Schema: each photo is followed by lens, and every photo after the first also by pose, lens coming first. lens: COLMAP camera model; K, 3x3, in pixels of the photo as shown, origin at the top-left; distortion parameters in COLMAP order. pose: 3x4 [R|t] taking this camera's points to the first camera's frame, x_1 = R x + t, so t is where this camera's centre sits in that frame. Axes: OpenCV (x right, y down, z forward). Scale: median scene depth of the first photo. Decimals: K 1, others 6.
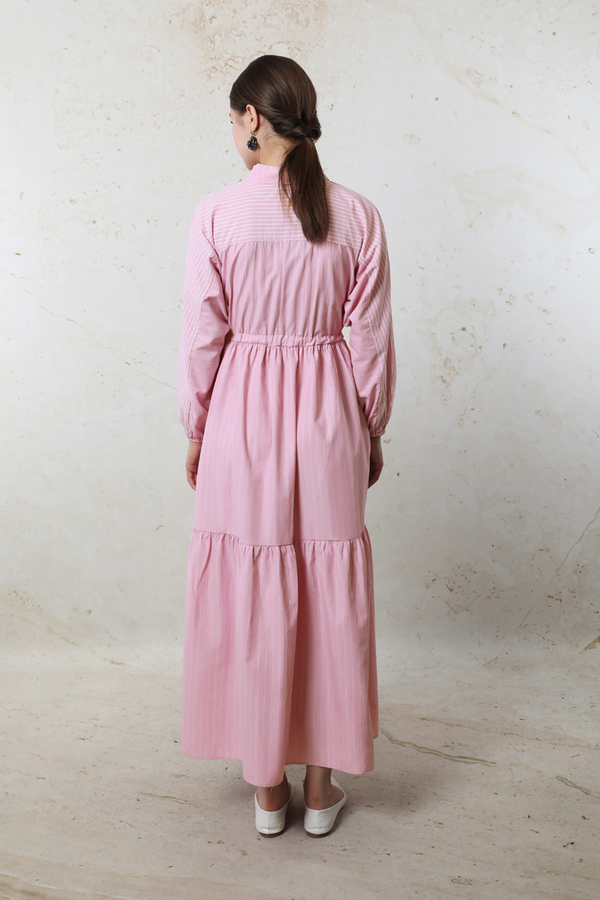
lens RADIAL K [[1312.4, 0, 278.5], [0, 1312.4, 377.7], [0, 0, 1]] dist [0.146850, -0.051006]
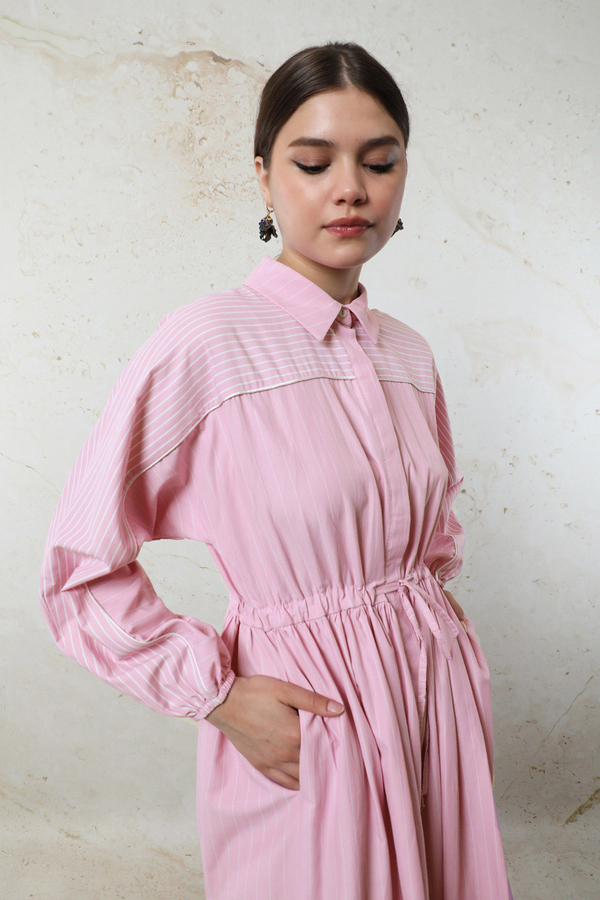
lens RADIAL K [[743.1, 0, 295.7], [0, 743.1, 413.9], [0, 0, 1]] dist [-0.070972, 0.013336]
pose [[0.996176, 0.037128, 0.079094, -0.019337], [-0.032697, 0.997862, -0.056597, -0.059301], [-0.081026, 0.053794, 0.995259, 0.506303]]
